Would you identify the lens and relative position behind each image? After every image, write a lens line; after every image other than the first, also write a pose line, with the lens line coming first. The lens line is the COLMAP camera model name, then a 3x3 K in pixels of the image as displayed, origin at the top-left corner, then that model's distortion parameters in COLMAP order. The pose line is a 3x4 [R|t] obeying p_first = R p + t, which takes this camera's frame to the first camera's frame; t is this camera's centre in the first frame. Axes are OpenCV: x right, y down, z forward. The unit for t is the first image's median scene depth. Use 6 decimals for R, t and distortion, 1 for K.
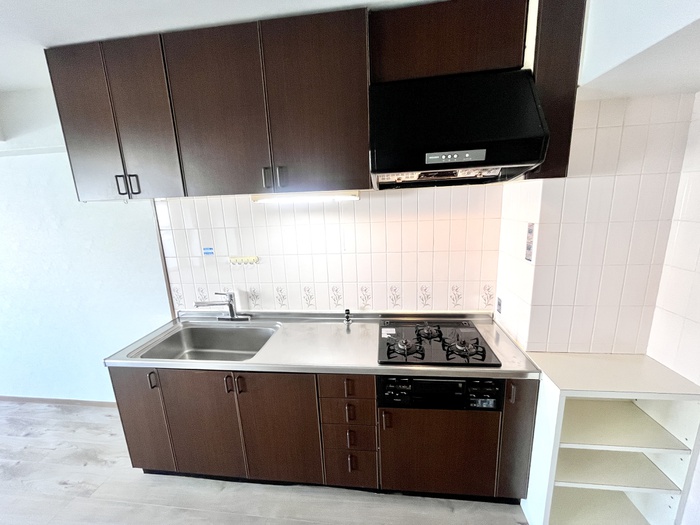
lens RADIAL K [[282.1, 0, 350.0], [0, 282.1, 261.9], [0, 0, 1]] dist [-0.001775, -0.000244]
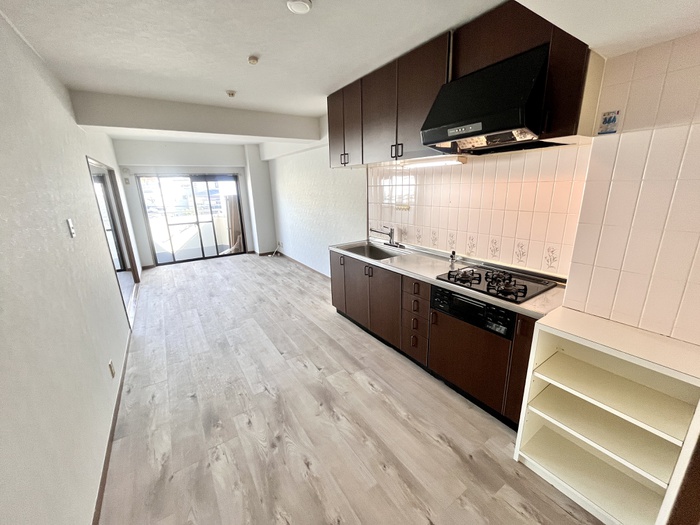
lens RADIAL K [[282.1, 0, 354.6], [0, 282.1, 262.1], [0, 0, 1]] dist [-0.001775, -0.000244]
pose [[0.659933, 0.221049, -0.718071, 0.827841], [-0.157387, 0.975208, 0.155560, 0.113976], [0.734655, 0.010356, 0.678362, -0.290231]]
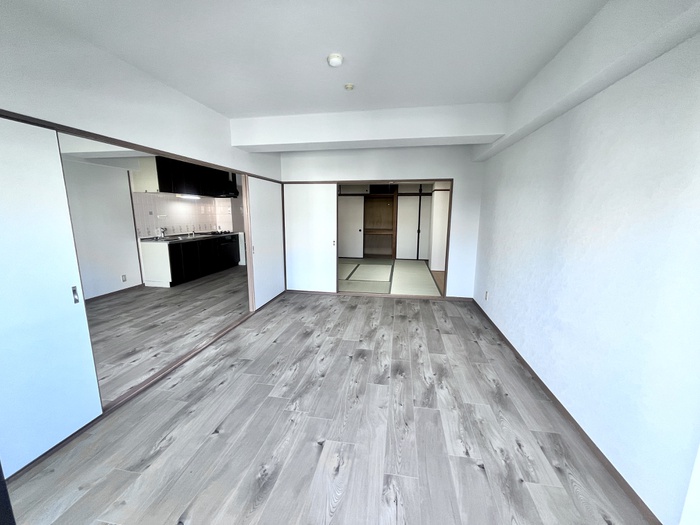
lens RADIAL K [[282.1, 0, 353.4], [0, 282.1, 261.4], [0, 0, 1]] dist [-0.001775, -0.000244]
pose [[0.046473, -0.132412, 0.990105, -4.235016], [0.203257, 0.971693, 0.120409, 0.642106], [-0.978022, 0.195650, 0.072072, -1.320783]]
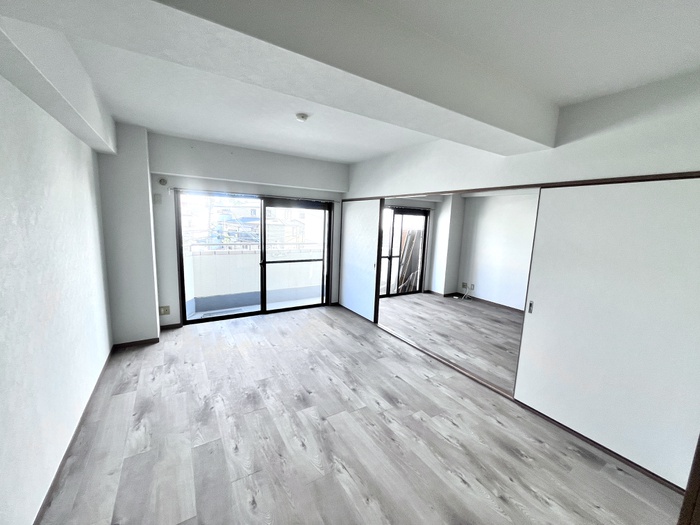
lens RADIAL K [[282.1, 0, 346.3], [0, 282.1, 260.6], [0, 0, 1]] dist [-0.001775, -0.000244]
pose [[0.613951, 0.173962, -0.769936, -1.165825], [-0.225901, 0.973338, 0.039785, 0.584465], [0.756328, 0.149503, 0.636880, -2.084395]]
